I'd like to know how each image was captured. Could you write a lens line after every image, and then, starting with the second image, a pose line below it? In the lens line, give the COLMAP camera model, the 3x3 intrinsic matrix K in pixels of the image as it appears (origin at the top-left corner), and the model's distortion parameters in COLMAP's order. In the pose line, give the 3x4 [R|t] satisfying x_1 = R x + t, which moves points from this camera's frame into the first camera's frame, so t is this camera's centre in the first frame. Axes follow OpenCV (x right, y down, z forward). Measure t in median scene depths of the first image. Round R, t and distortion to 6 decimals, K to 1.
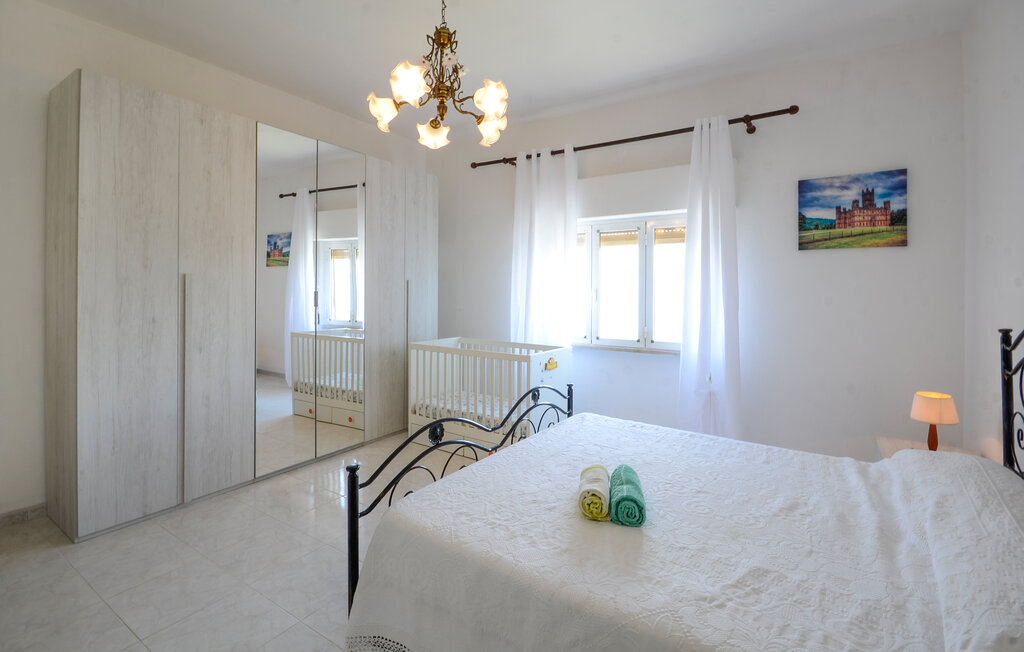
lens RADIAL K [[482.9, 0, 510.1], [0, 482.9, 290.5], [0, 0, 1]] dist [0.001371, 0.000010]
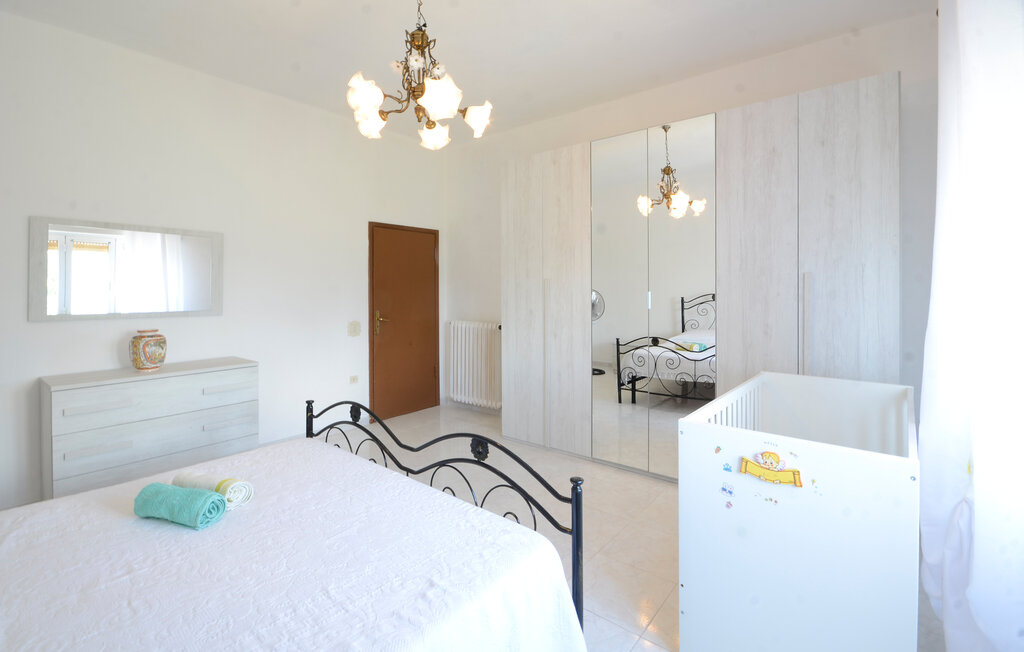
lens RADIAL K [[465.3, 0, 511.0], [0, 465.3, 281.5], [0, 0, 1]] dist [0.002013, 0.000140]
pose [[-0.117529, -0.023141, -0.992800, 0.629187], [0.000009, 0.999728, -0.023304, 0.004518], [0.993069, -0.002747, -0.117497, 1.030980]]
